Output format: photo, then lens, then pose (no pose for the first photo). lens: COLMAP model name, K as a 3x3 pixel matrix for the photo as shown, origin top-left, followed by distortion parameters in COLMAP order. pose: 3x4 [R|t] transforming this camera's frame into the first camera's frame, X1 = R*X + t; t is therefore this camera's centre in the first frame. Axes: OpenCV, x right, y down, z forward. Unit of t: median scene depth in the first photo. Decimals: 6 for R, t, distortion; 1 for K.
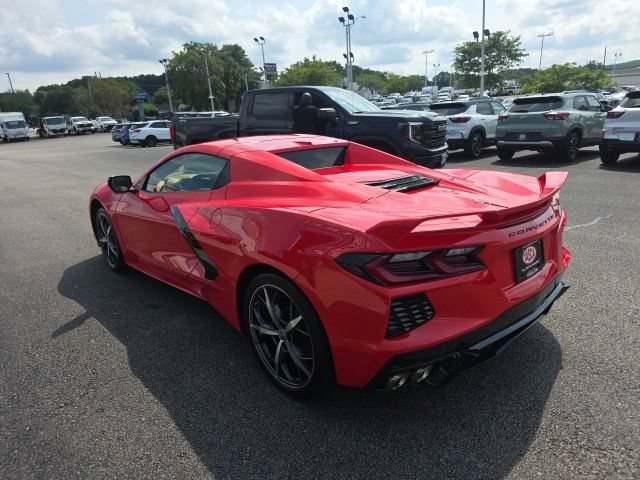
lens RADIAL K [[445.2, 0, 333.0], [0, 445.2, 243.1], [0, 0, 1]] dist [0.044482, -0.032475]
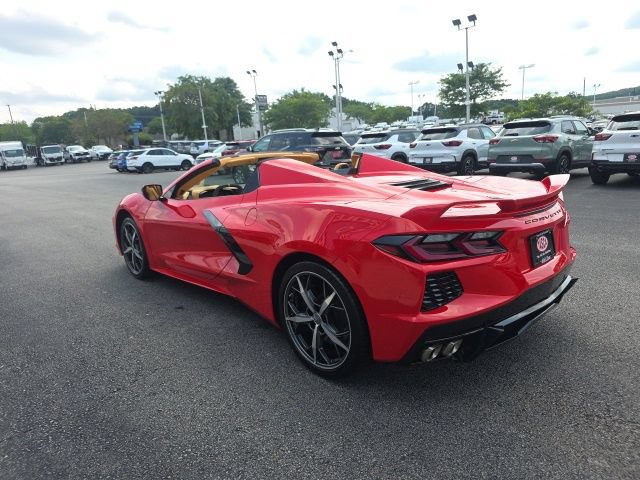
lens RADIAL K [[445.2, 0, 317.9], [0, 445.2, 235.2], [0, 0, 1]] dist [0.044482, -0.032475]
pose [[0.999991, -0.003504, -0.002541, -0.014365], [0.003292, 0.996856, -0.079164, 0.009936], [0.002811, 0.079155, 0.996858, -0.009480]]
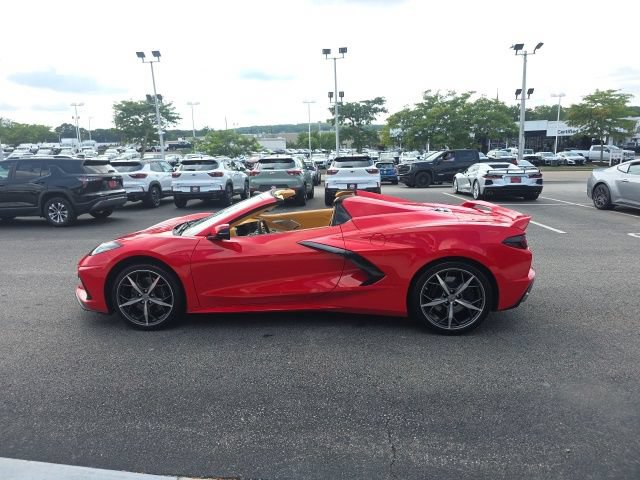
lens RADIAL K [[445.2, 0, 328.2], [0, 445.2, 223.5], [0, 0, 1]] dist [0.044482, -0.032475]
pose [[0.707373, -0.074412, 0.702913, -0.188076], [0.183980, 0.979550, -0.081449, -0.002687], [-0.682477, 0.186937, 0.706597, 0.009861]]
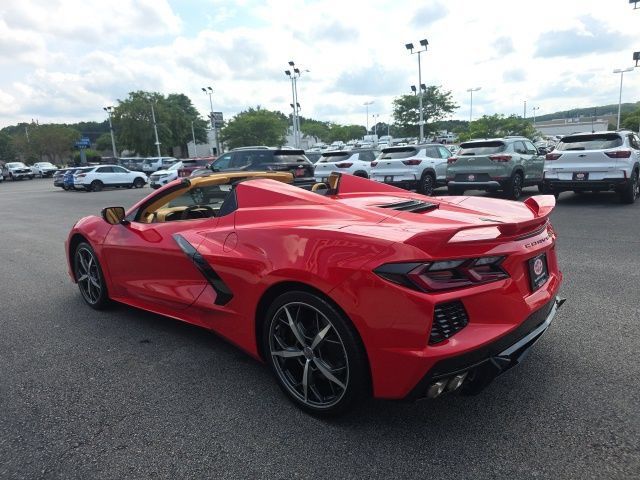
lens RADIAL K [[445.2, 0, 320.5], [0, 445.2, 236.0], [0, 0, 1]] dist [0.044482, -0.032475]
pose [[0.994809, -0.016715, 0.100374, -0.022903], [0.028162, 0.993113, -0.113725, 0.006601], [-0.097782, 0.115962, 0.988429, -0.000661]]
